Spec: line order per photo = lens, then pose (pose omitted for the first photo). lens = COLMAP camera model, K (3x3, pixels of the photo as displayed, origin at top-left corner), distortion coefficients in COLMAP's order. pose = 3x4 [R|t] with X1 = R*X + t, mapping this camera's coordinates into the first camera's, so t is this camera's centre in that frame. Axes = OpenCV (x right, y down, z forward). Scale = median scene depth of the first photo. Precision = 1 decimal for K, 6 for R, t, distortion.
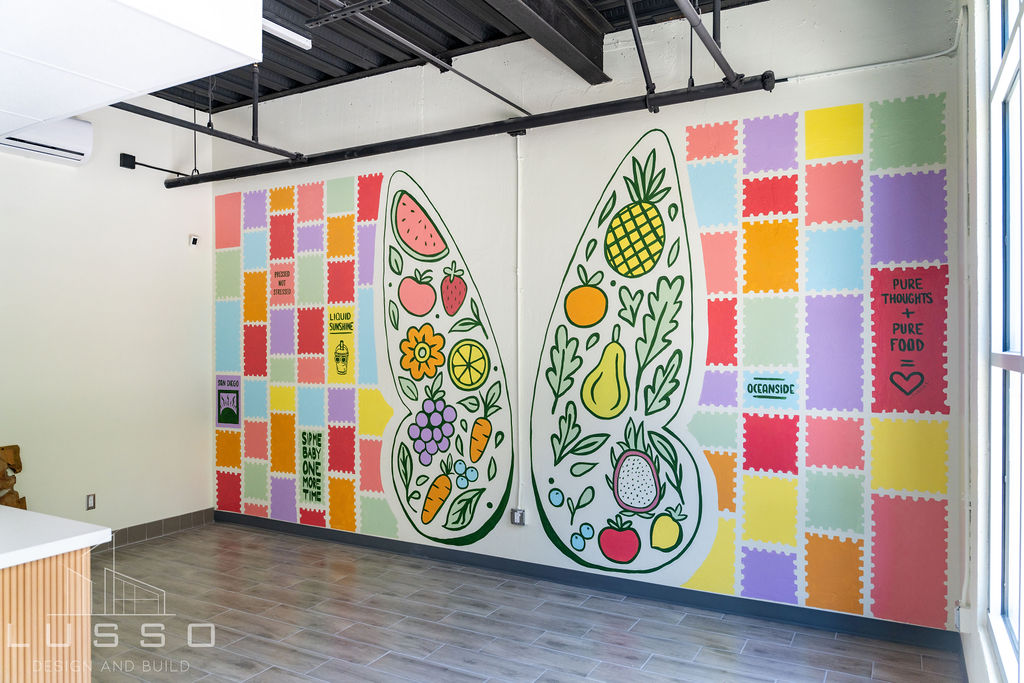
lens RADIAL K [[708.9, 0, 512.0], [0, 708.9, 341.5], [0, 0, 1]] dist [-0.008892, -0.001018]
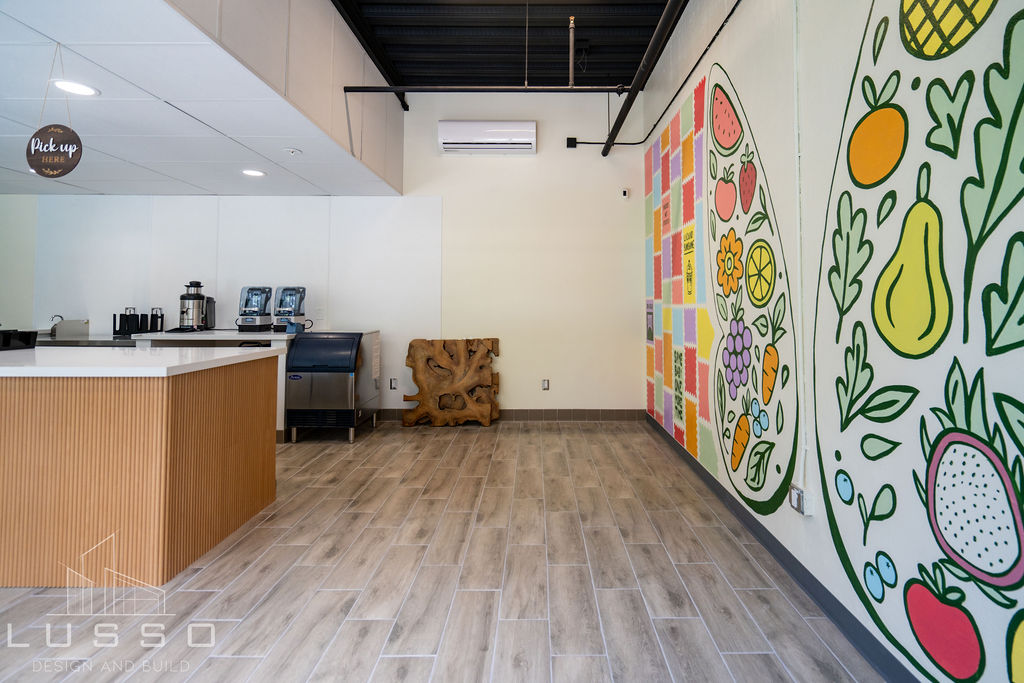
lens RADIAL K [[482.2, 0, 519.3], [0, 482.2, 284.8], [0, 0, 1]] dist [-0.000139, 0.000129]
pose [[0.459216, -0.029742, -0.887826, 0.270509], [-0.001185, 0.999418, -0.034093, 0.061299], [0.888324, 0.016708, 0.458914, 0.523194]]
